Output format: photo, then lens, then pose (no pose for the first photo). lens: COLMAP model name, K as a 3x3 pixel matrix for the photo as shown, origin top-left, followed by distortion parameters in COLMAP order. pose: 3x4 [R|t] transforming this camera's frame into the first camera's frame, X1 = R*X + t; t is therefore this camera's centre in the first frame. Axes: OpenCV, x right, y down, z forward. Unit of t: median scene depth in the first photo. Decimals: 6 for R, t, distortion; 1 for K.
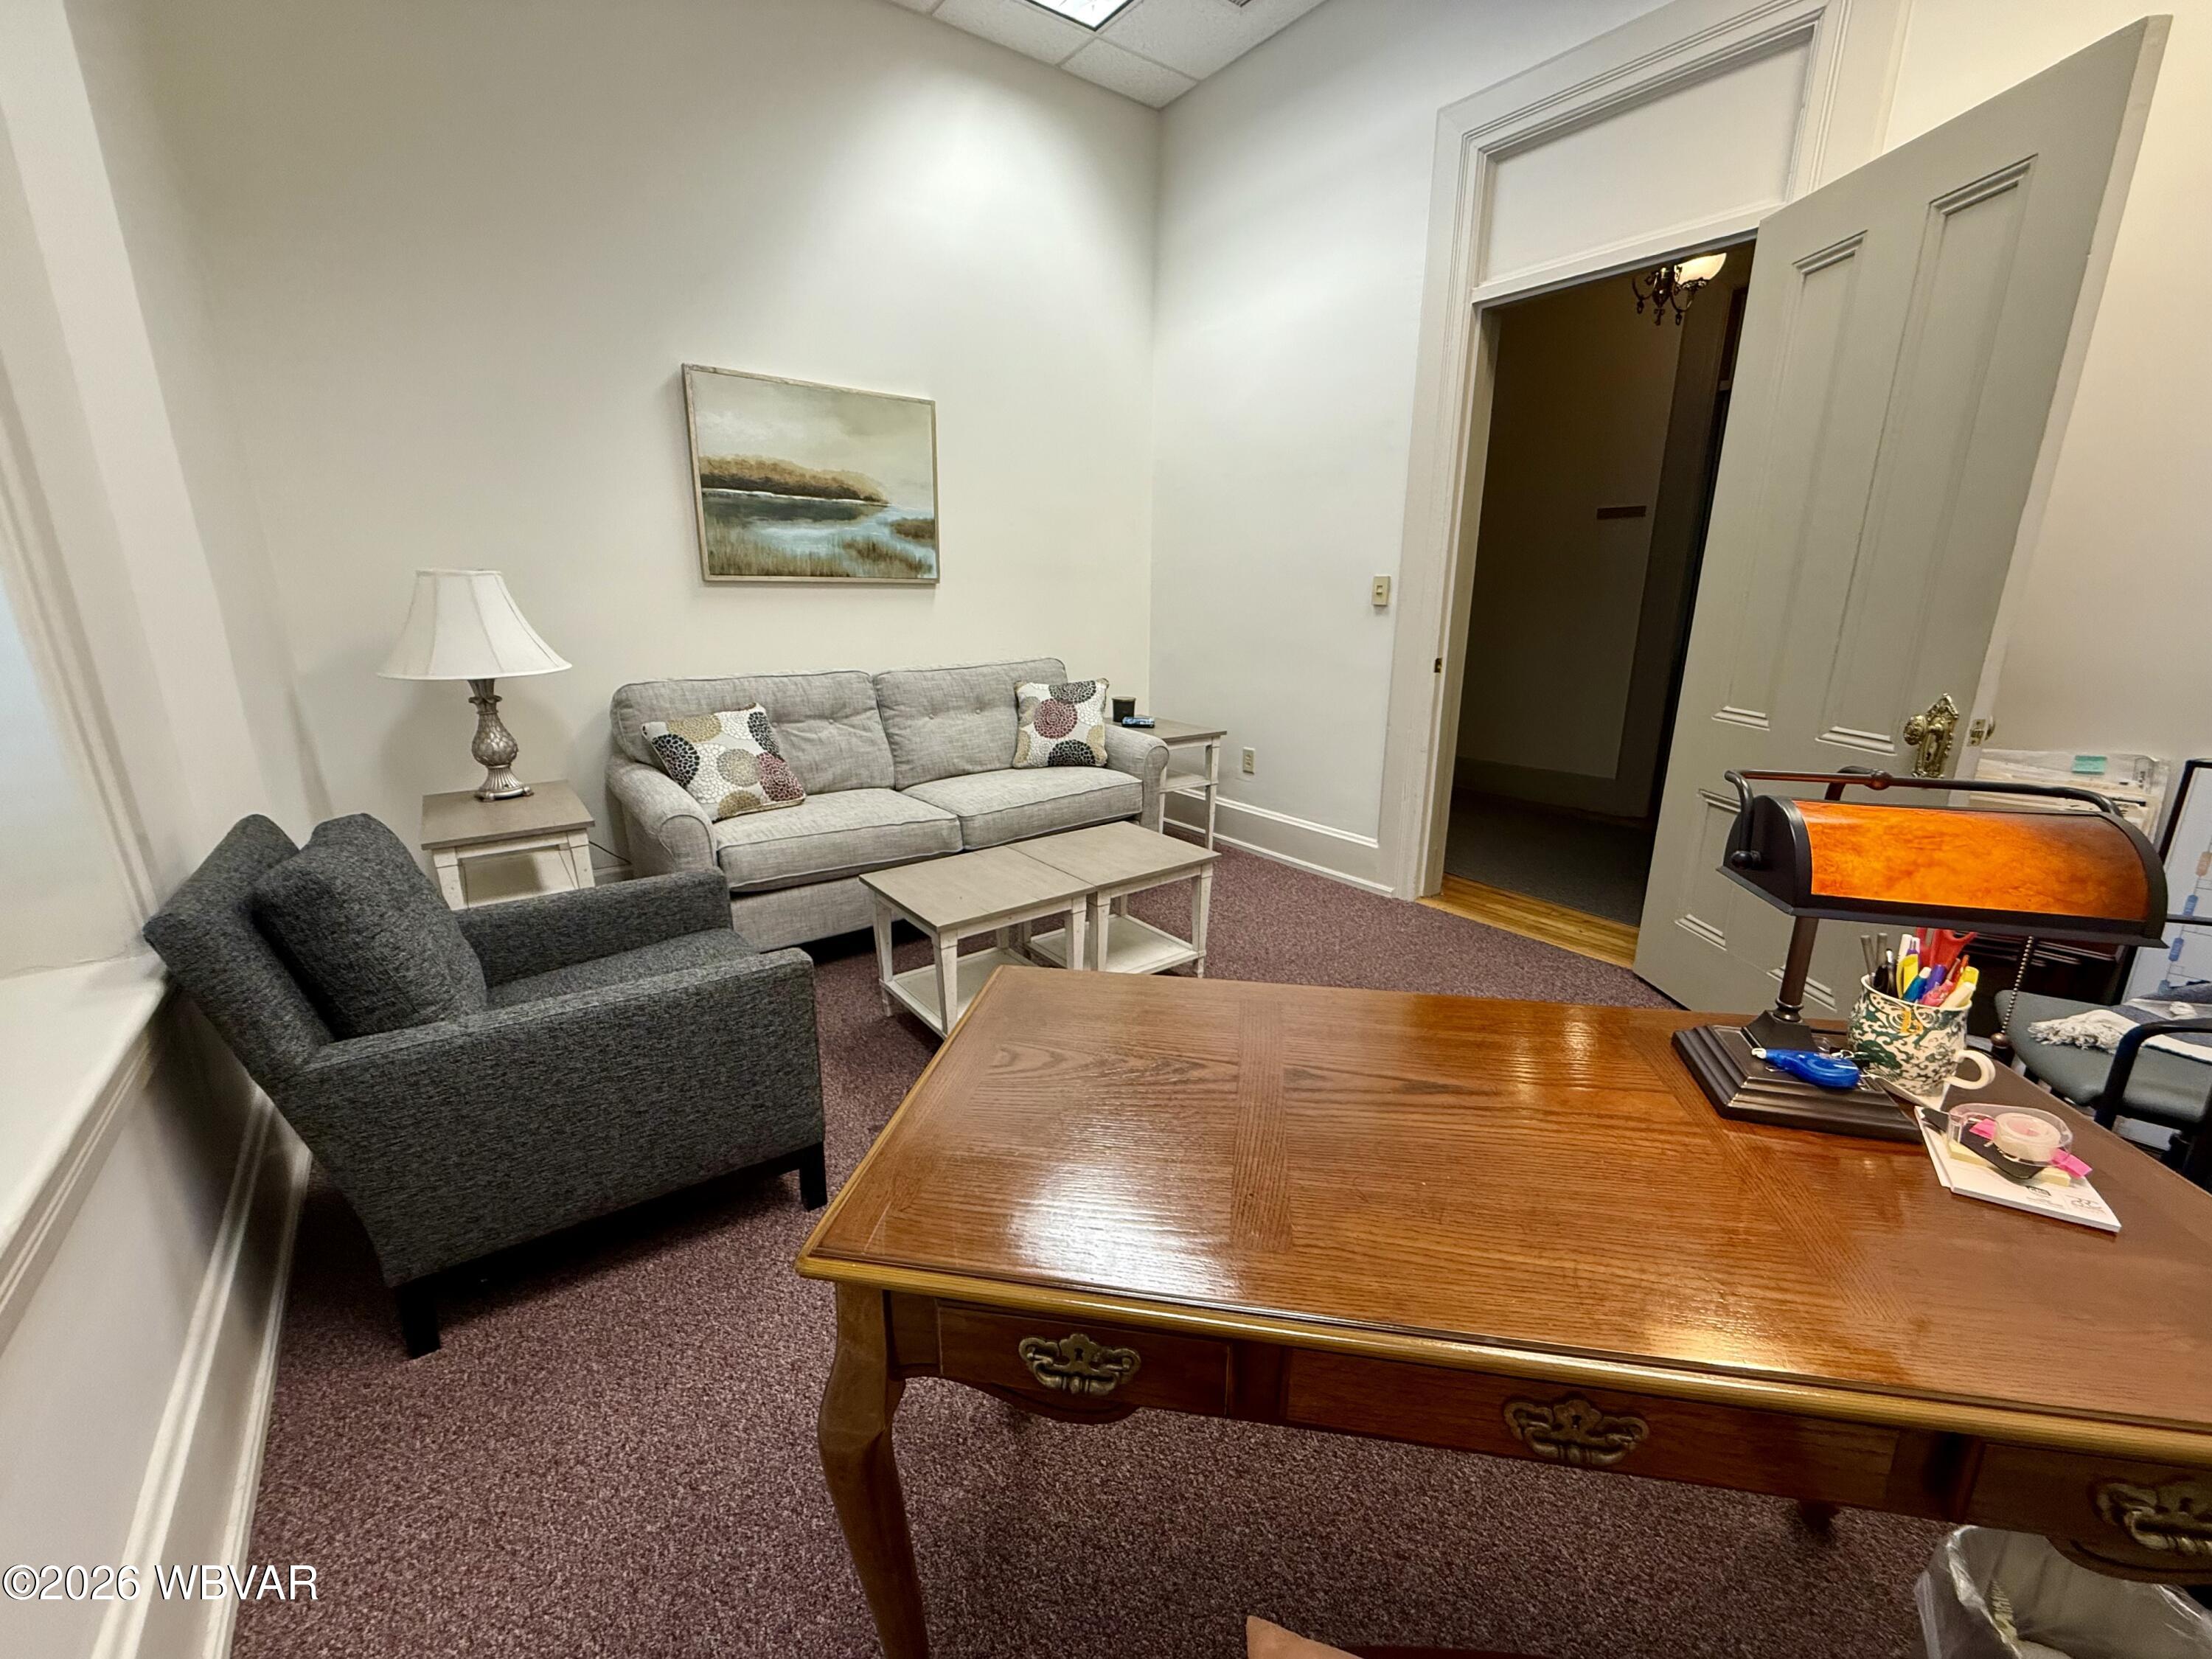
lens RADIAL K [[886.1, 0, 1110.3], [0, 886.1, 829.2], [0, 0, 1]] dist [-0.000365, -0.000702]
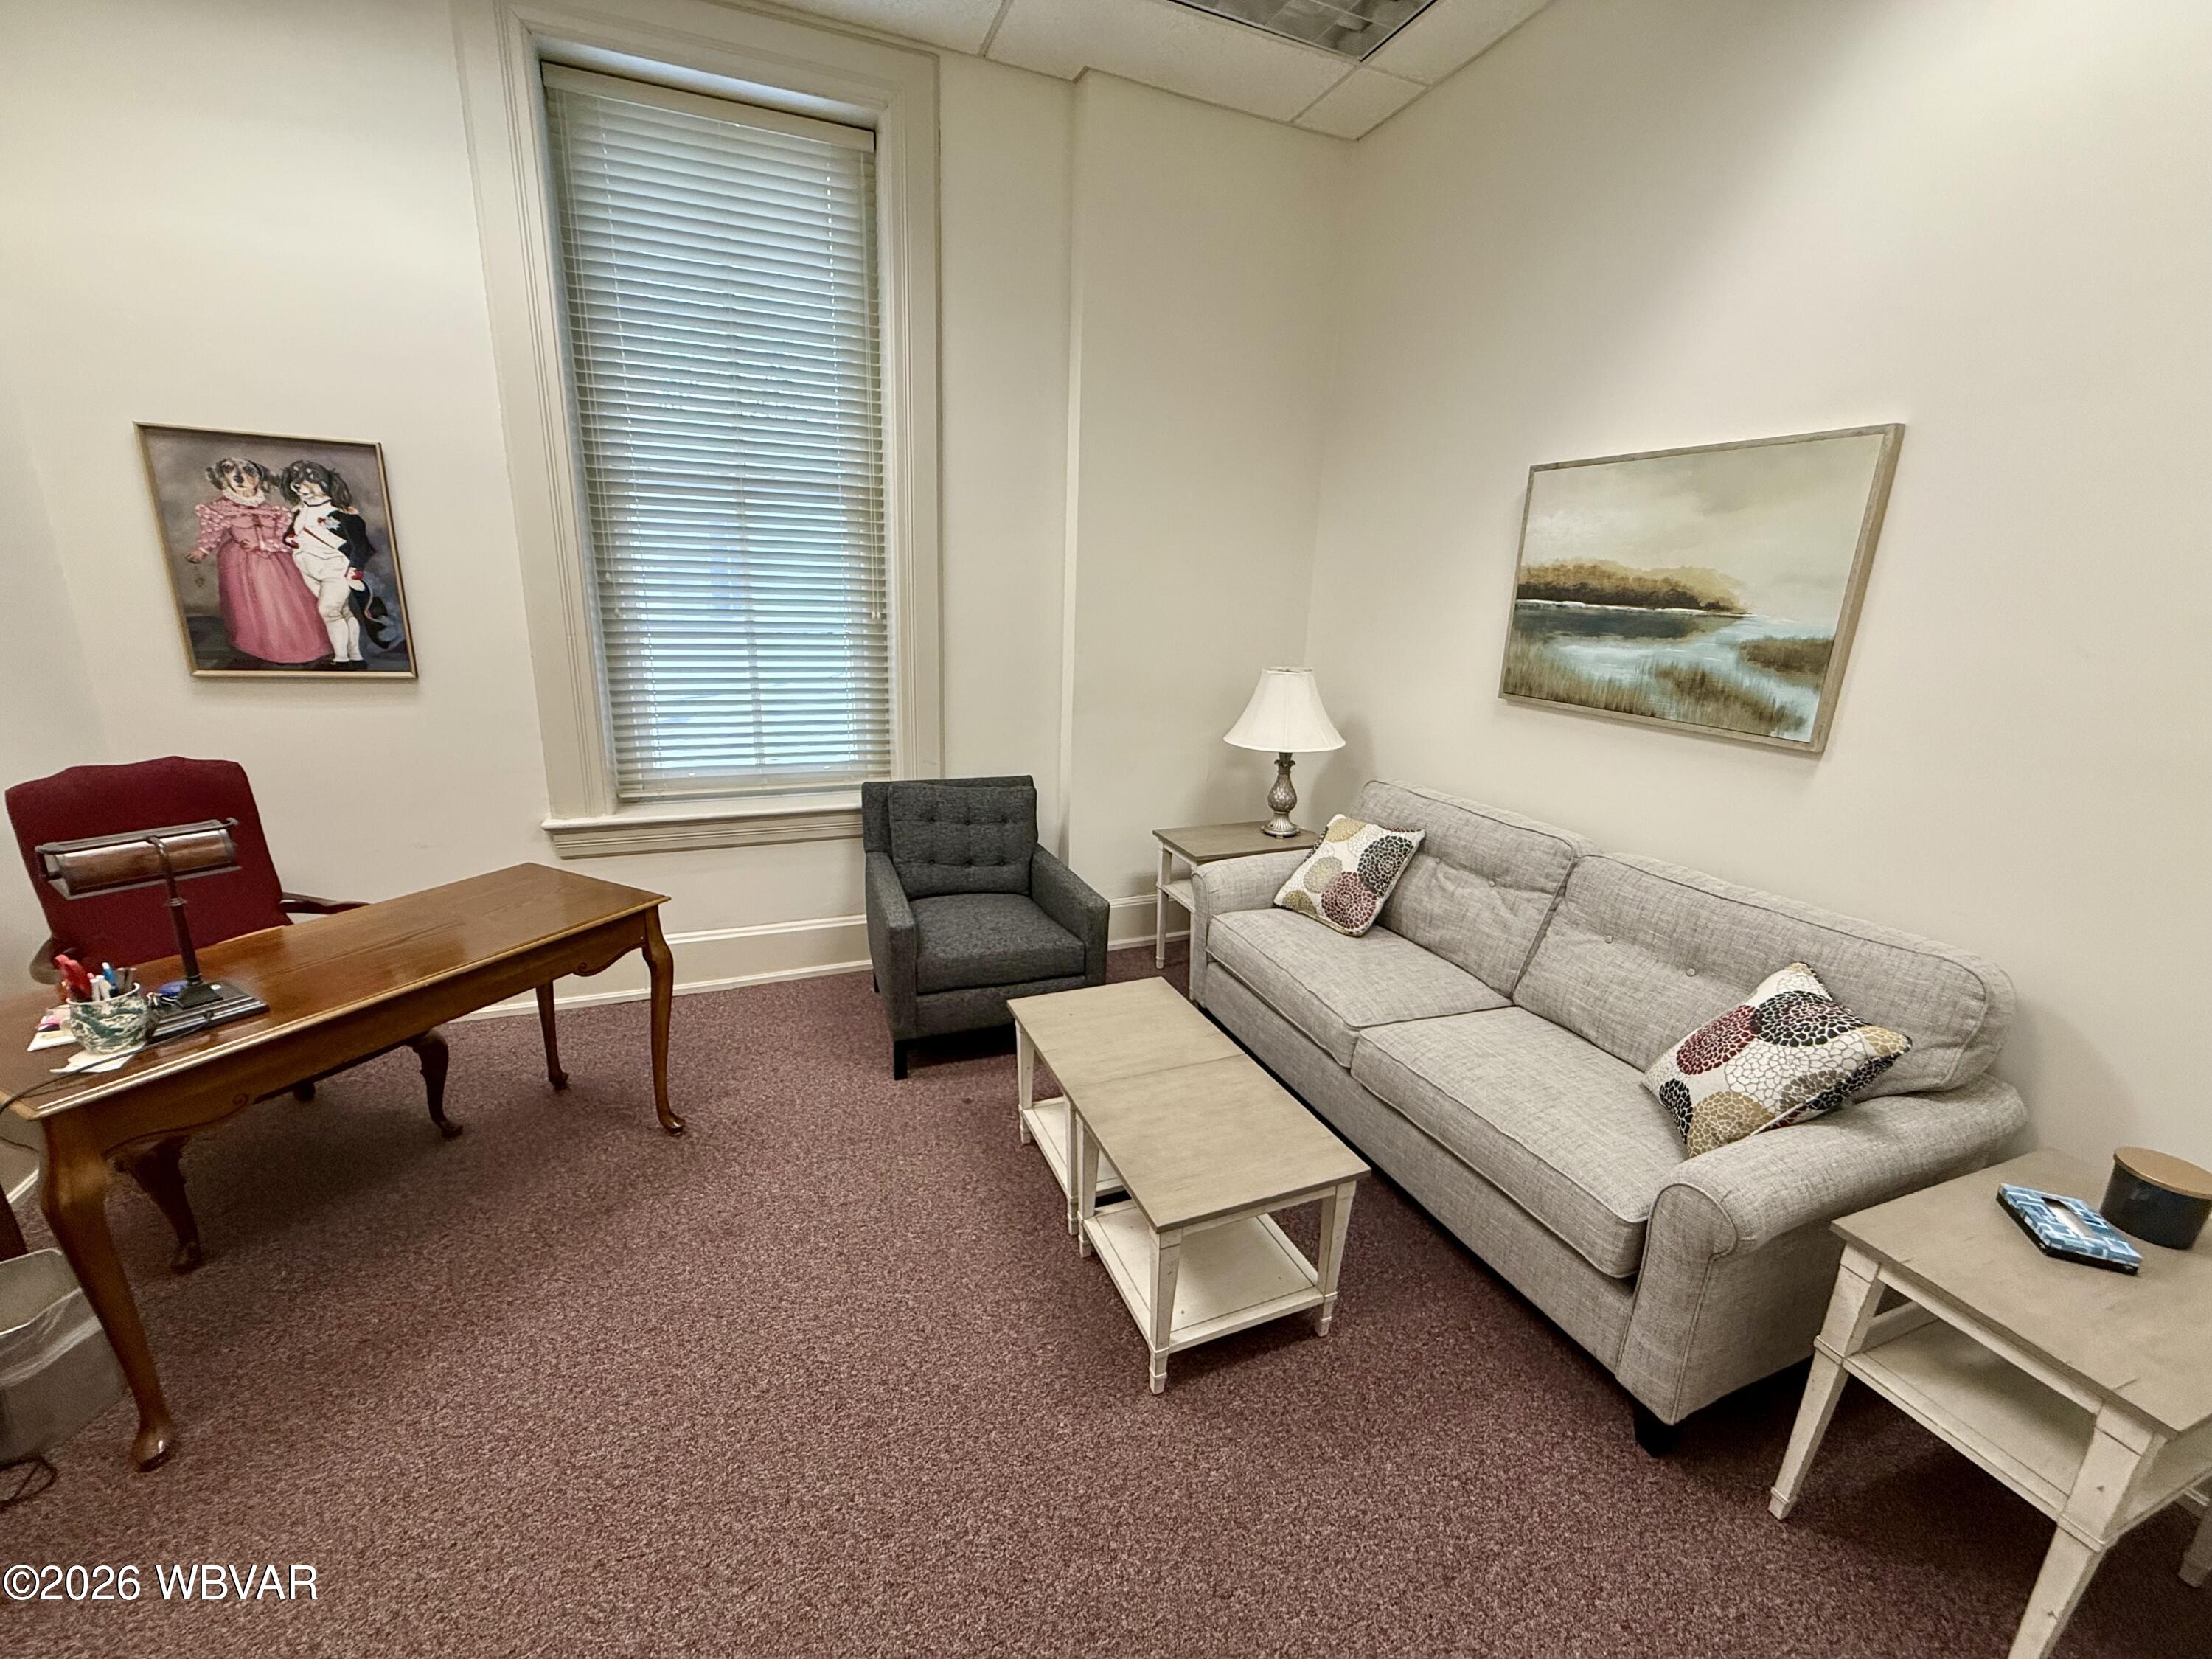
lens RADIAL K [[886.1, 0, 1101.7], [0, 886.1, 837.3], [0, 0, 1]] dist [-0.000365, -0.000702]
pose [[-0.259527, 0.250382, -0.932713, 0.503461], [-0.293829, 0.899546, 0.323237, -0.310030], [0.919951, 0.357947, -0.159887, 0.780274]]
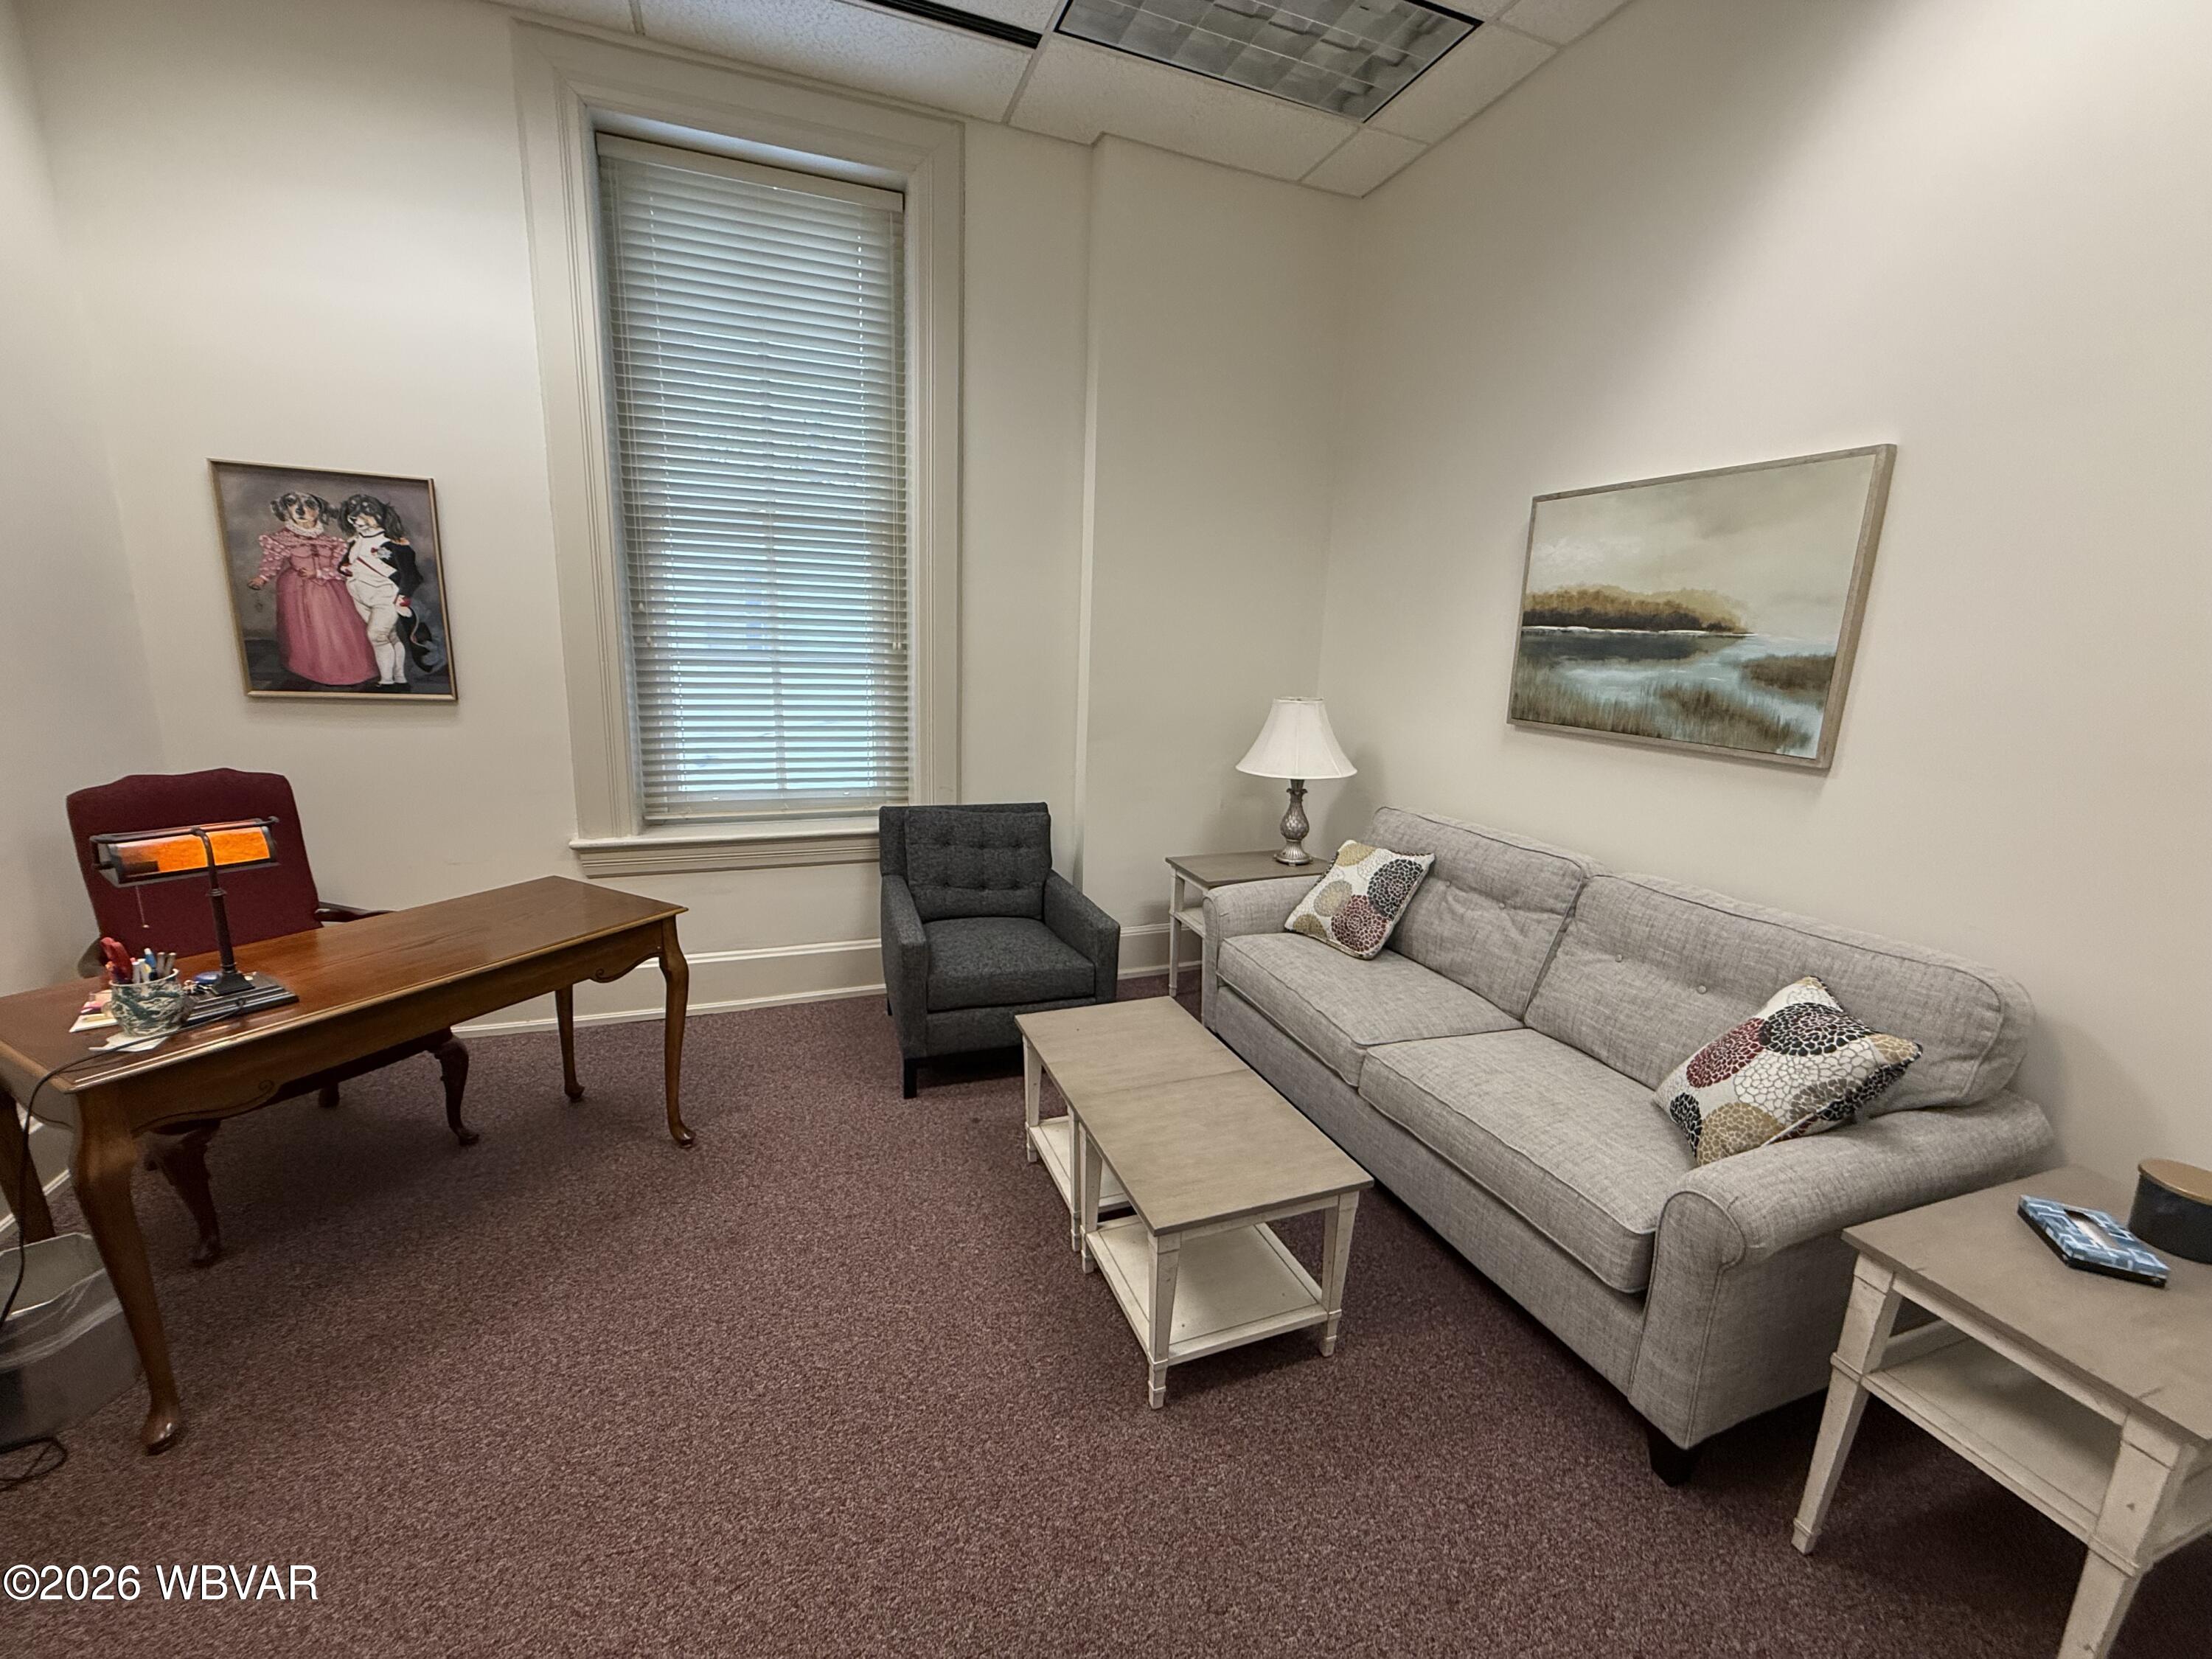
lens RADIAL K [[886.1, 0, 1100.9], [0, 886.1, 835.7], [0, 0, 1]] dist [-0.000365, -0.000702]
pose [[-0.287335, 0.196071, -0.937547, 0.515299], [-0.291621, 0.914447, 0.280614, -0.293810], [0.912358, 0.354038, -0.205574, 0.803354]]
